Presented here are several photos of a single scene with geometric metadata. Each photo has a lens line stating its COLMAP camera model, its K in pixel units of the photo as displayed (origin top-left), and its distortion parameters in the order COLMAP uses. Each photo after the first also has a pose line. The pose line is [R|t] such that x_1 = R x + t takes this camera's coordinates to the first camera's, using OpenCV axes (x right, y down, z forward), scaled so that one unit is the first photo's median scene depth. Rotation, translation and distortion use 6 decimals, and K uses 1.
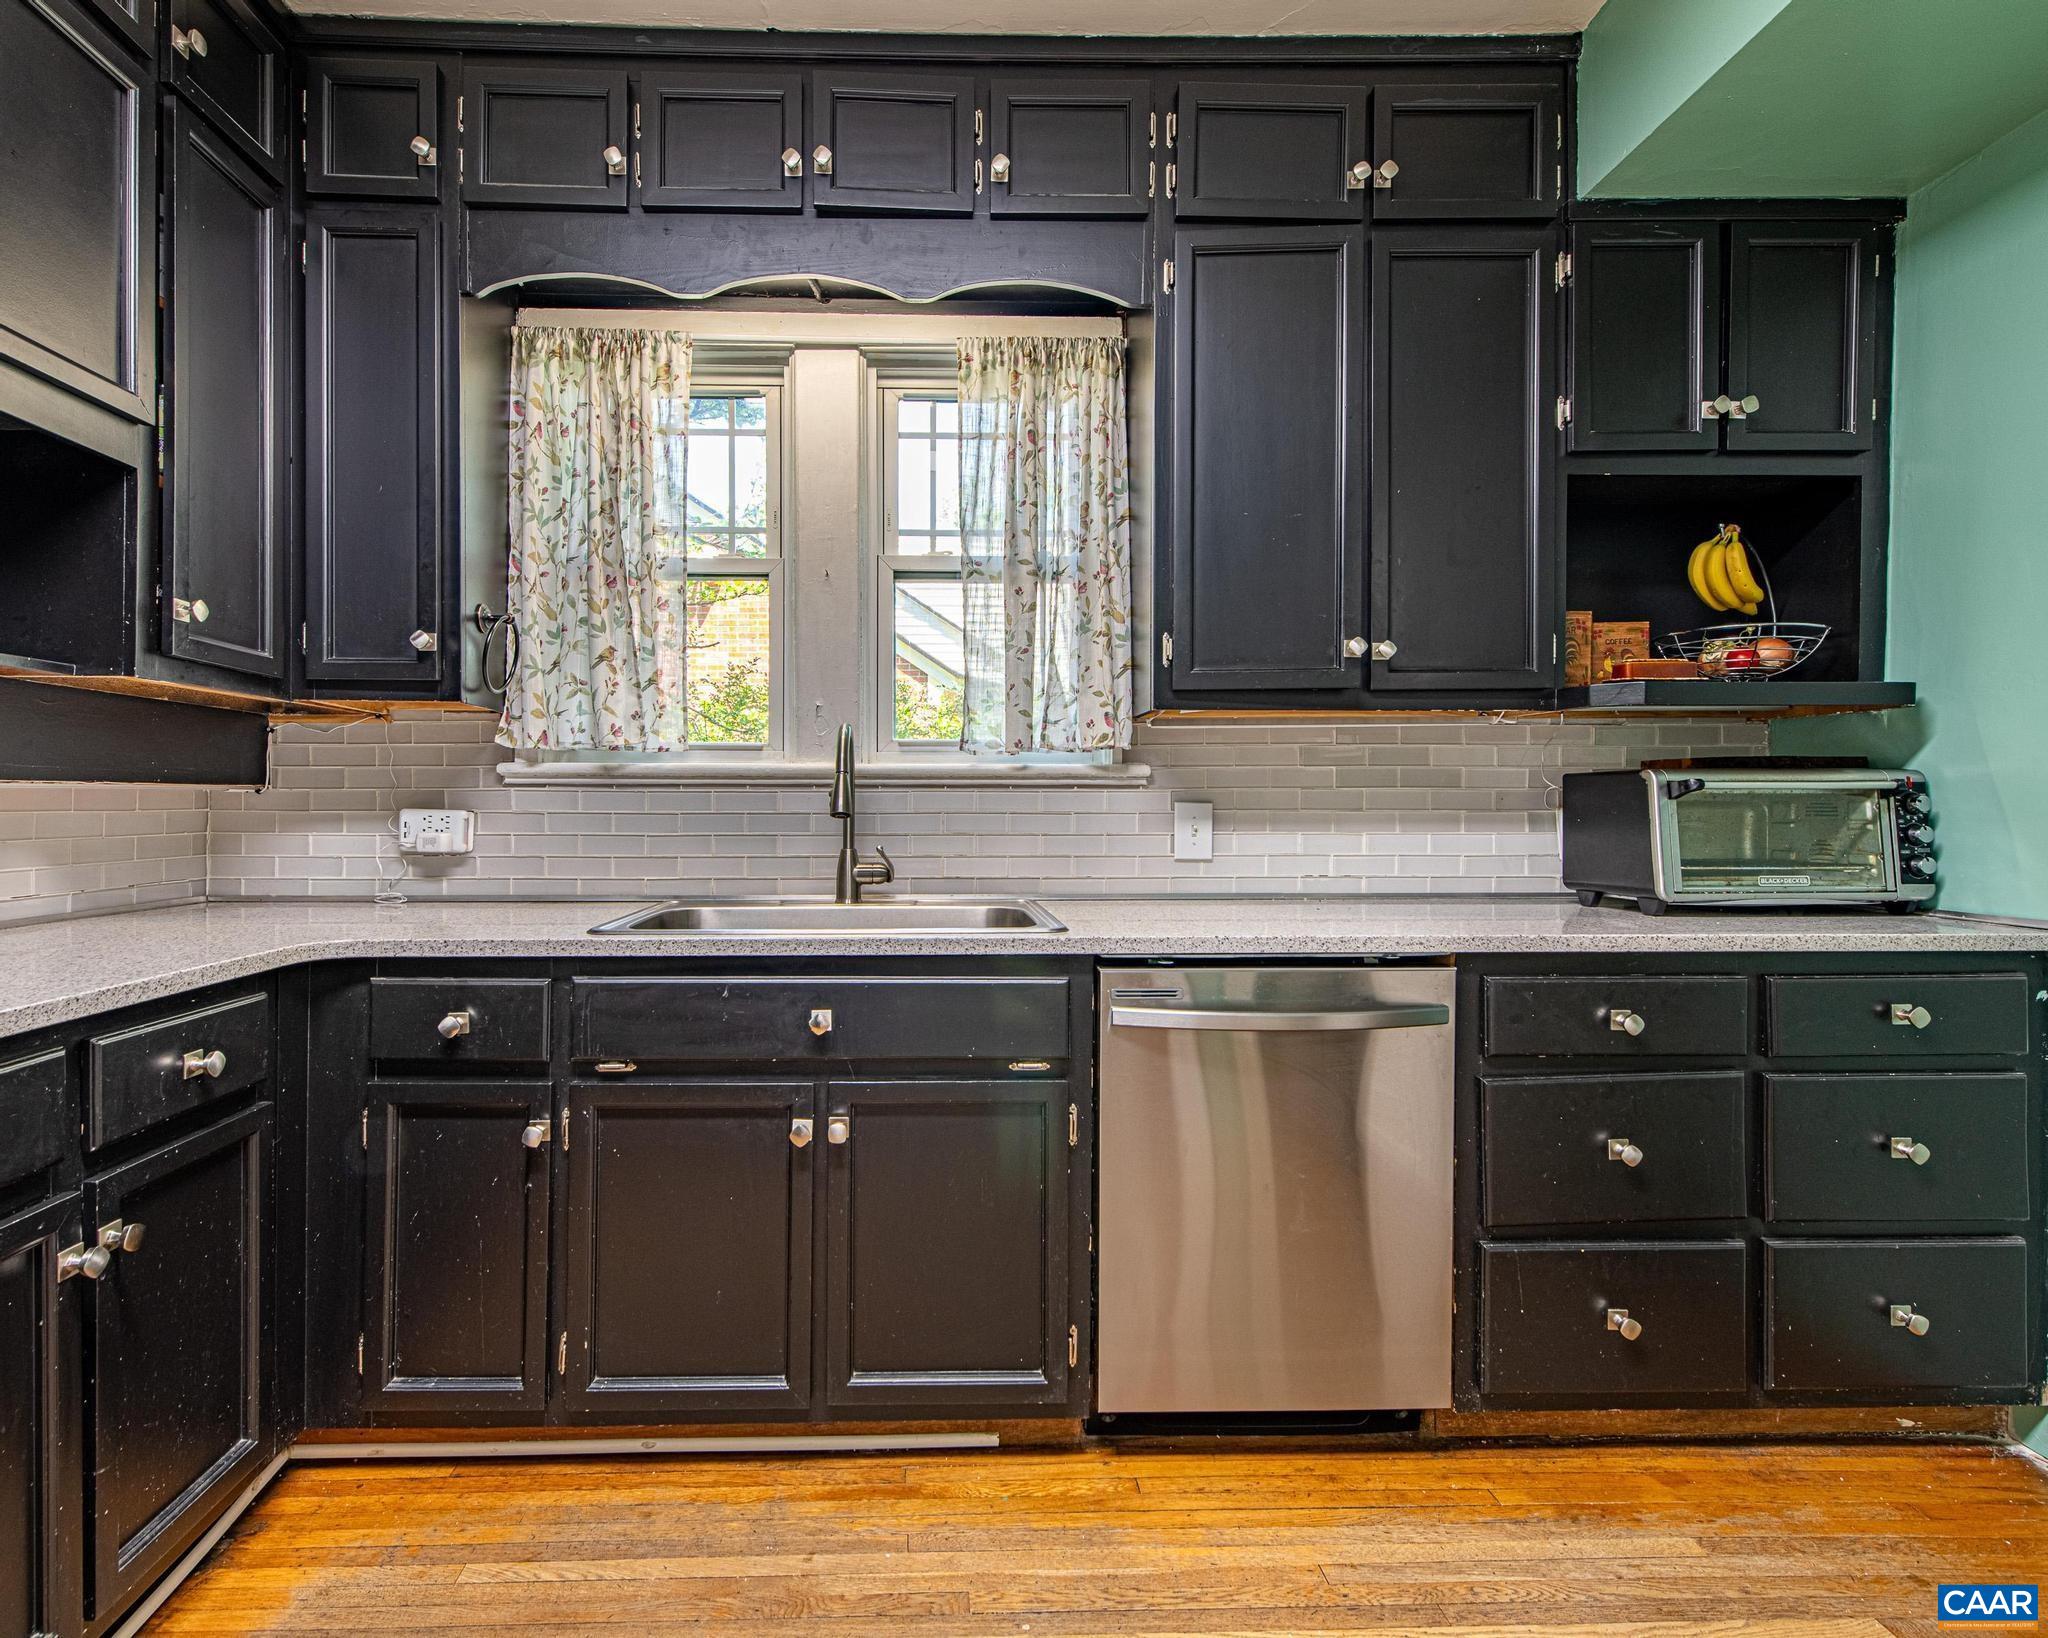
lens RADIAL K [[992.0, 0, 959.6], [0, 992.0, 803.4], [0, 0, 1]] dist [0.022591, -0.007846]
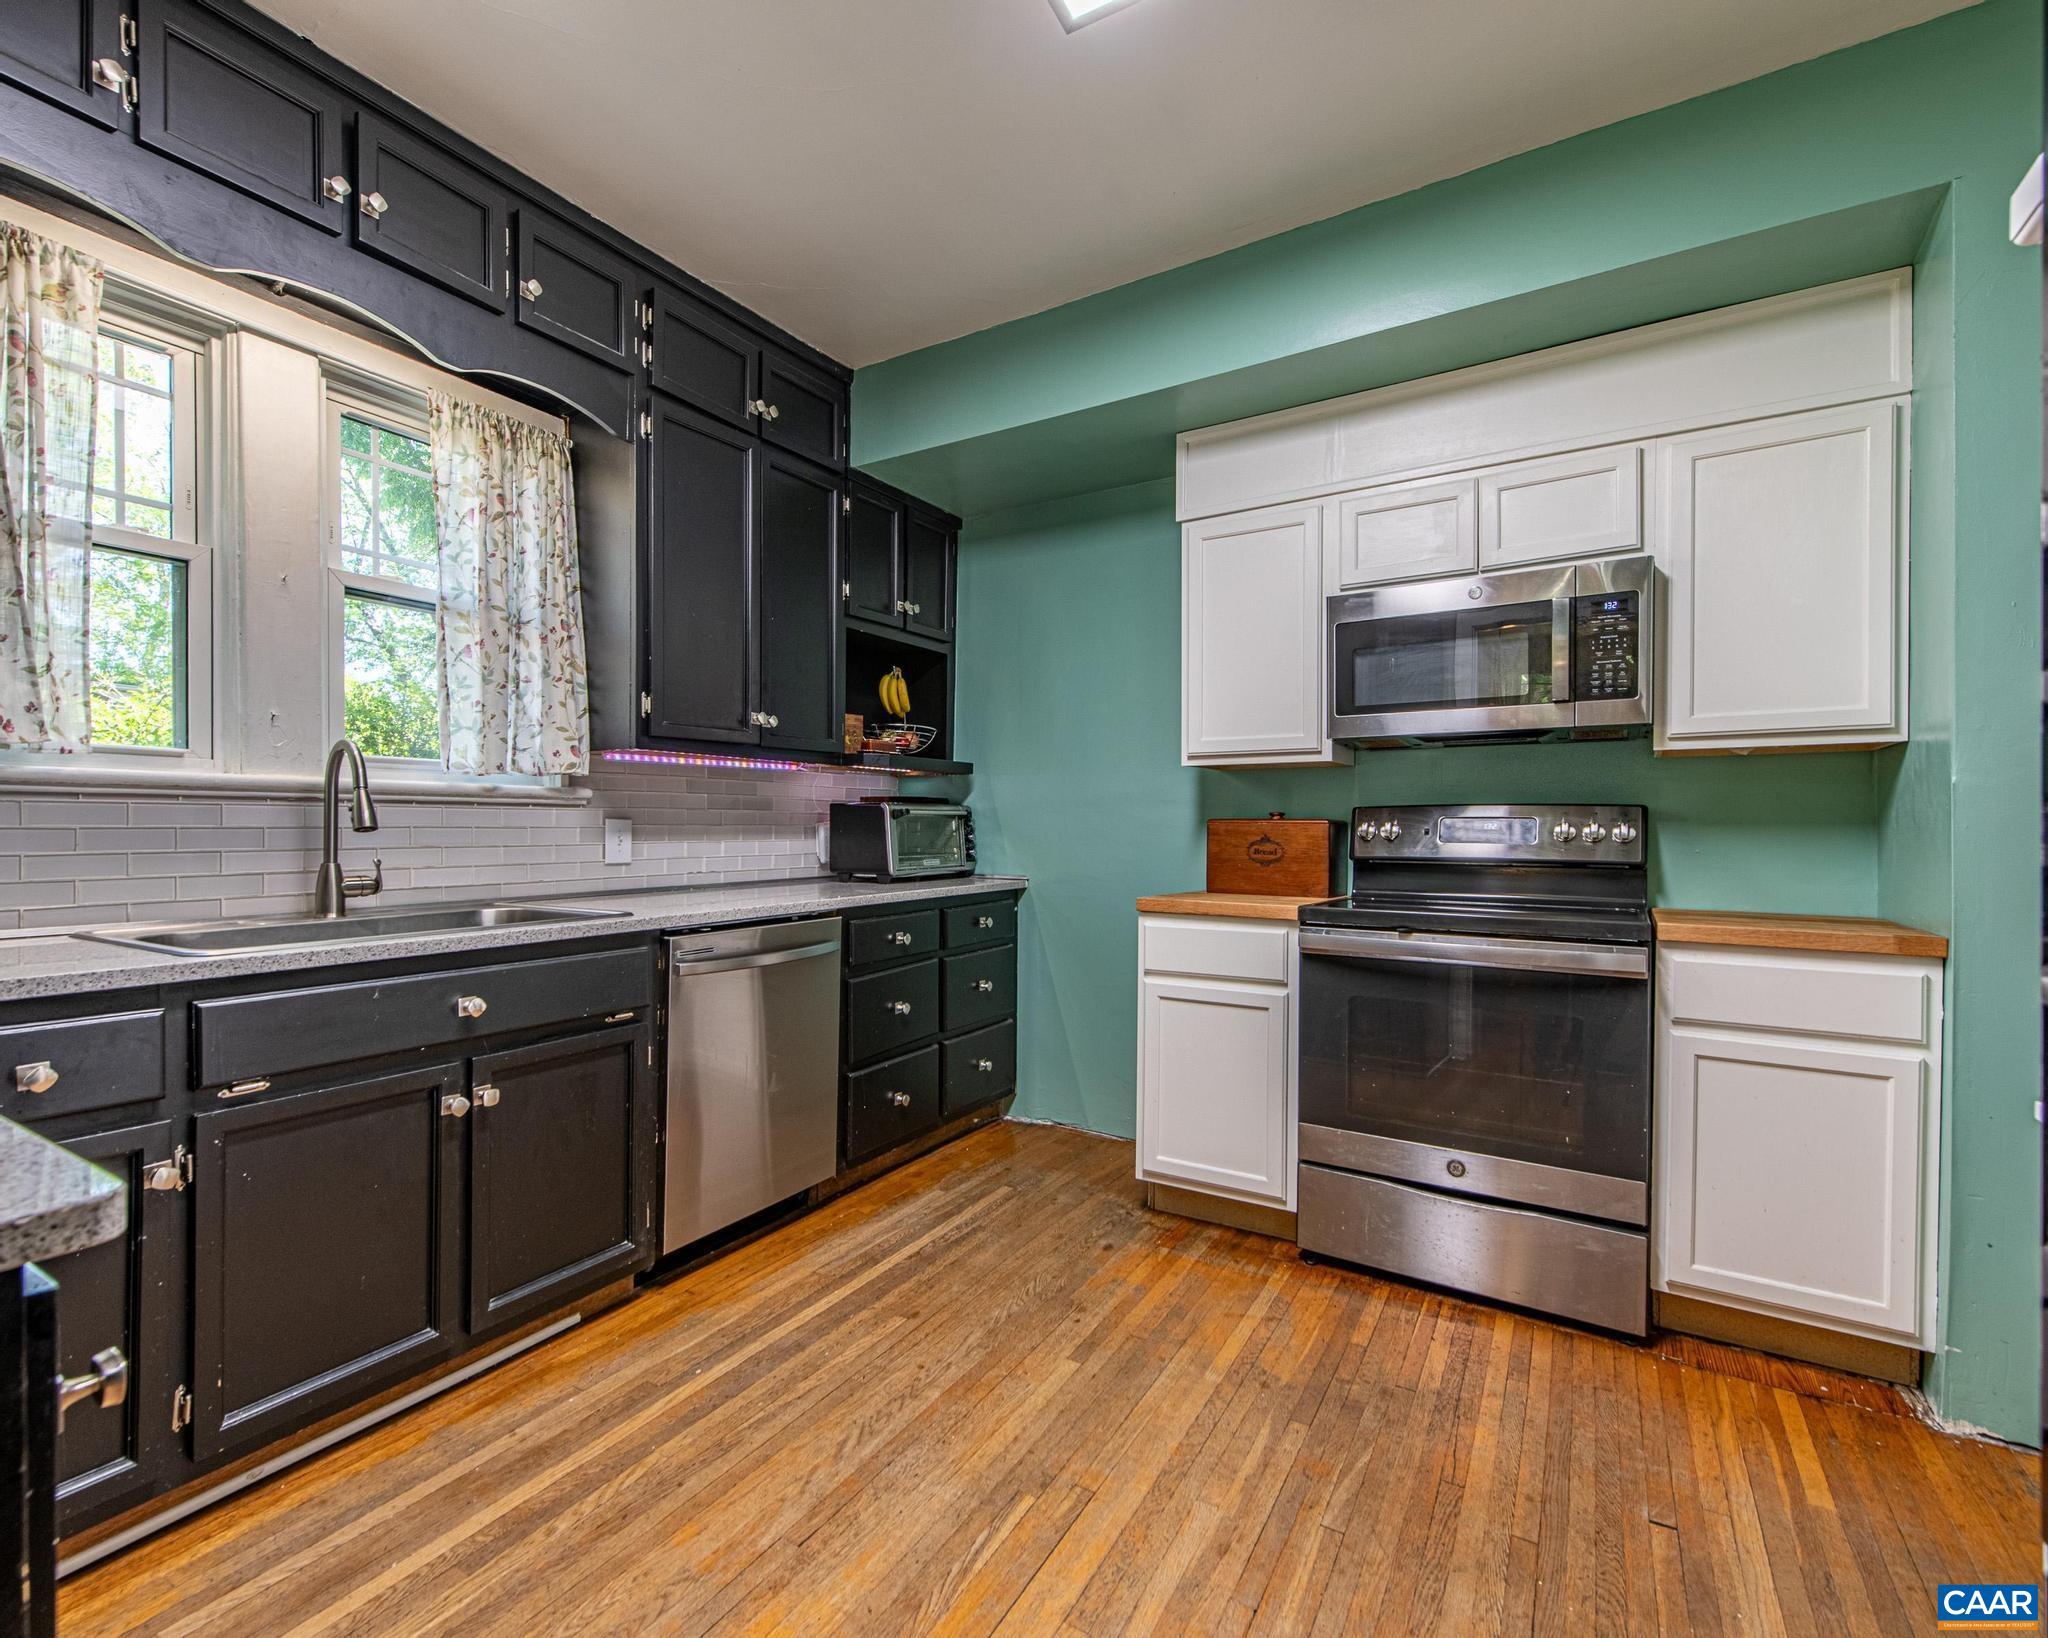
lens RADIAL K [[910.8, 0, 1034.5], [0, 910.8, 824.8], [0, 0, 1]] dist [0.013083, -0.000615]
pose [[0.535218, 0.001409, 0.844713, -0.545566], [-0.004958, 0.999987, 0.001474, 0.002206], [-0.844699, -0.004977, 0.535218, -0.098767]]
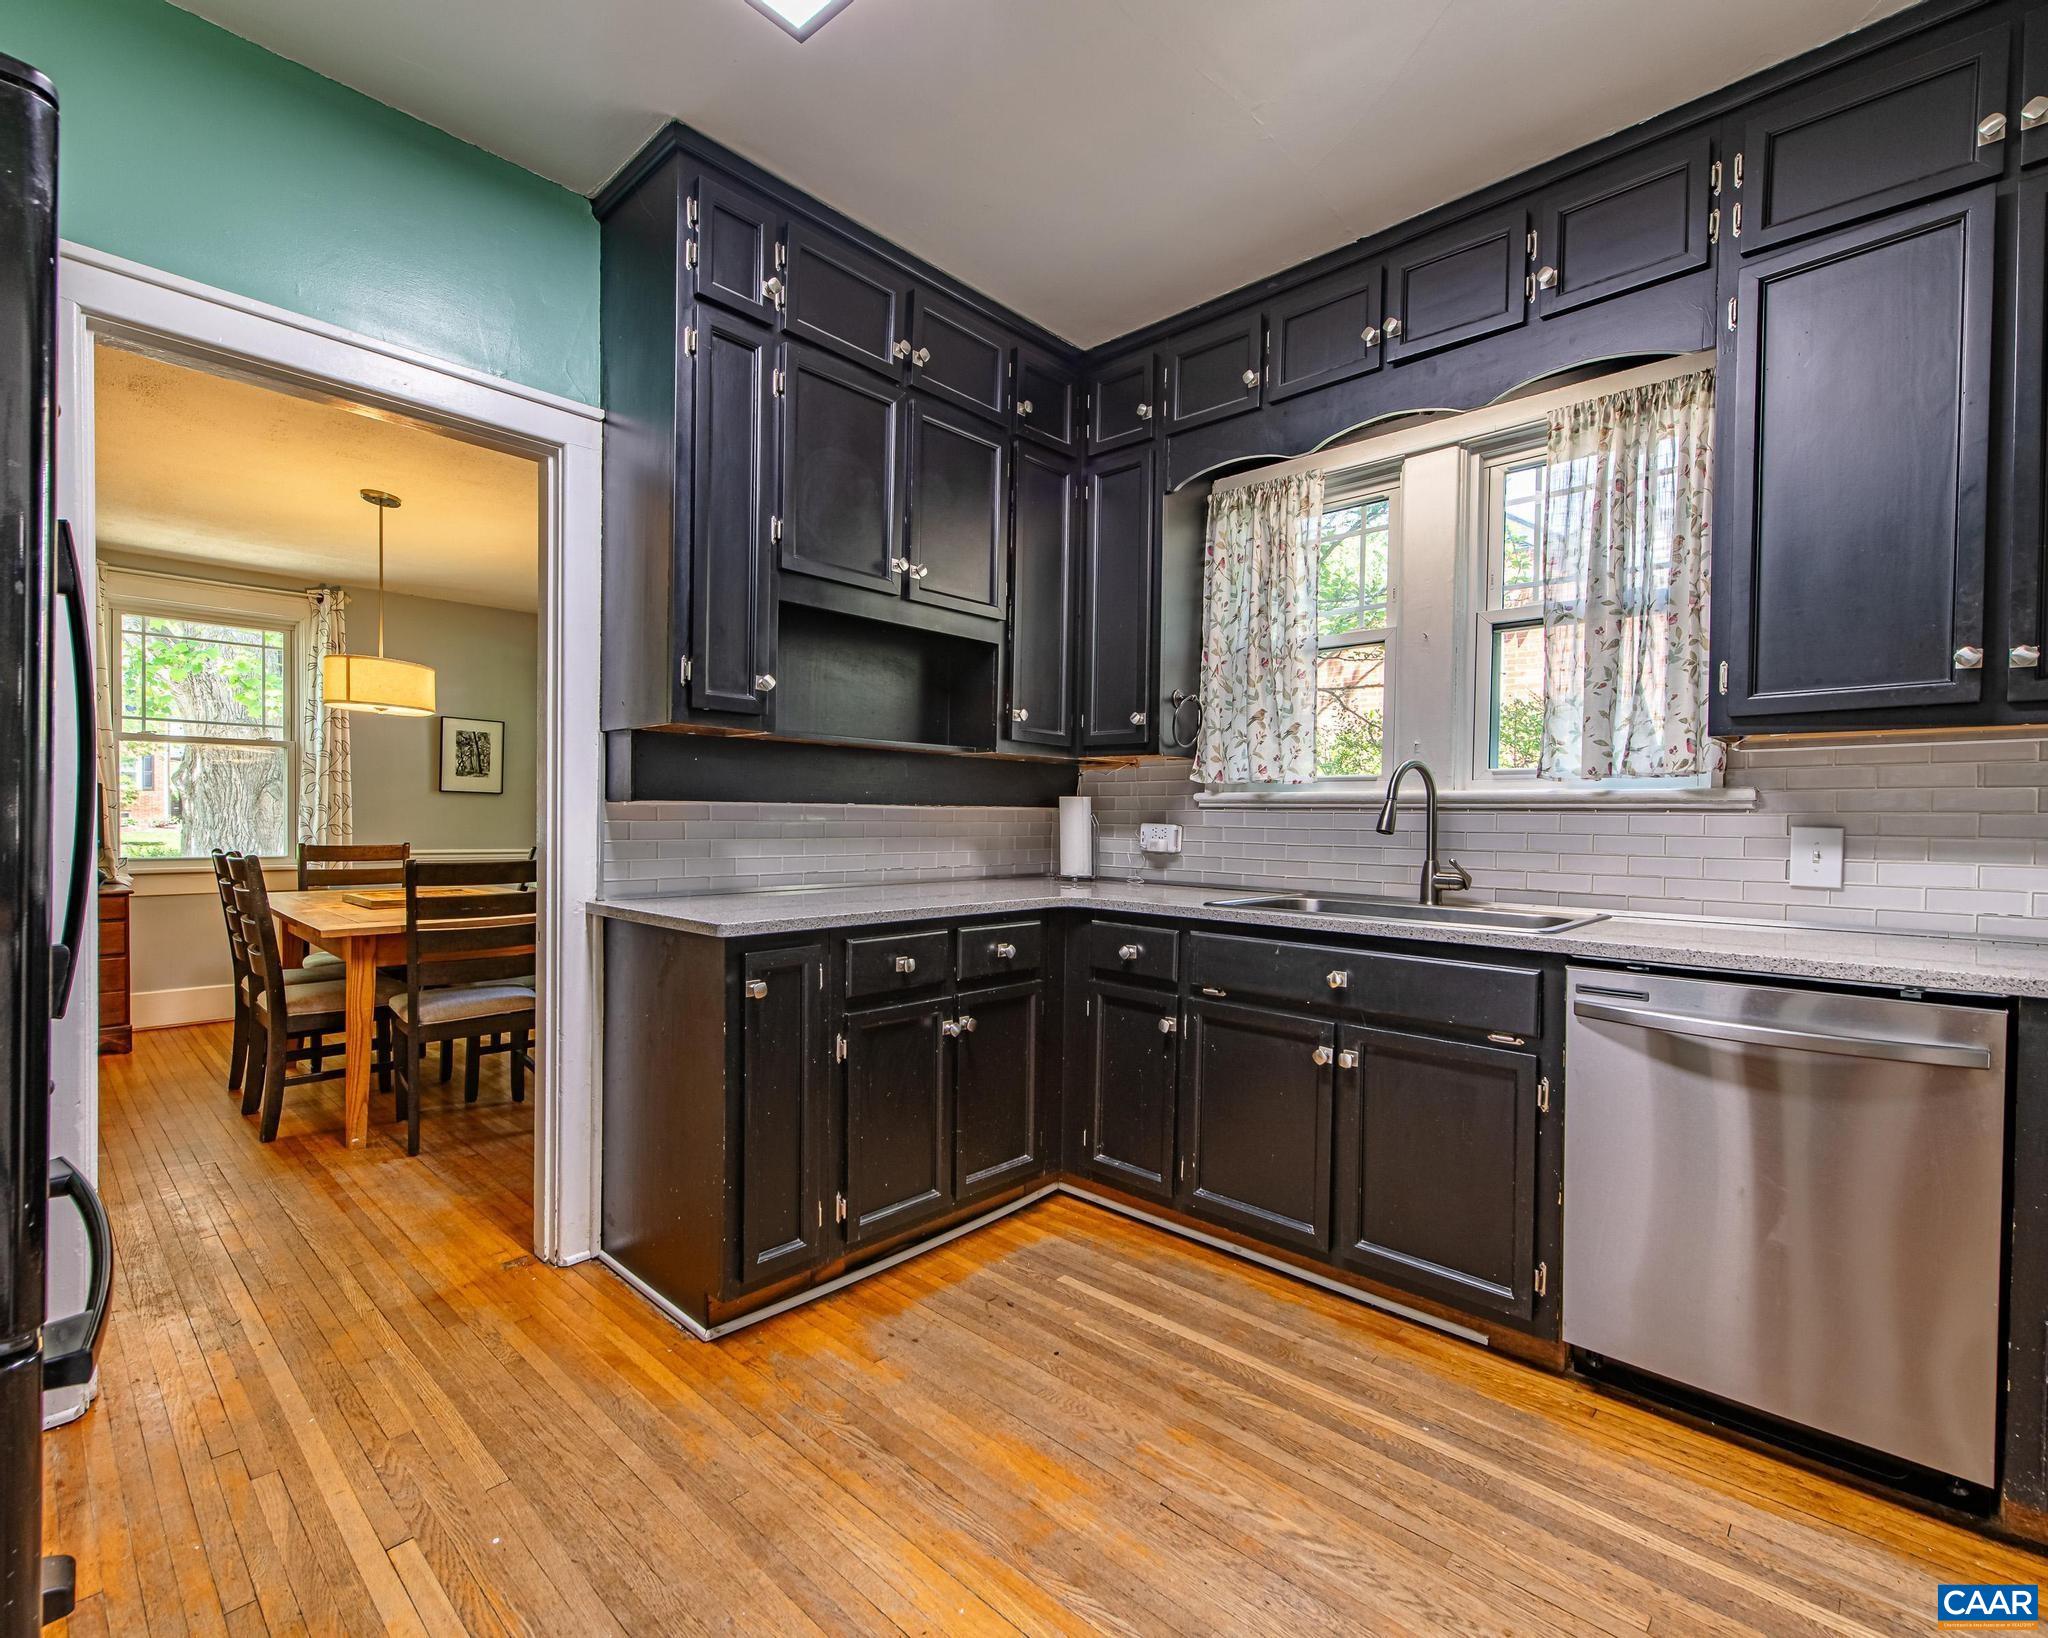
lens RADIAL K [[992.0, 0, 1061.2], [0, 992.0, 823.0], [0, 0, 1]] dist [0.022591, -0.007846]
pose [[0.731727, 0.012472, -0.681484, 0.413376], [-0.011997, 0.999913, 0.005418, -0.001755], [0.681492, 0.004211, 0.731813, -0.223766]]
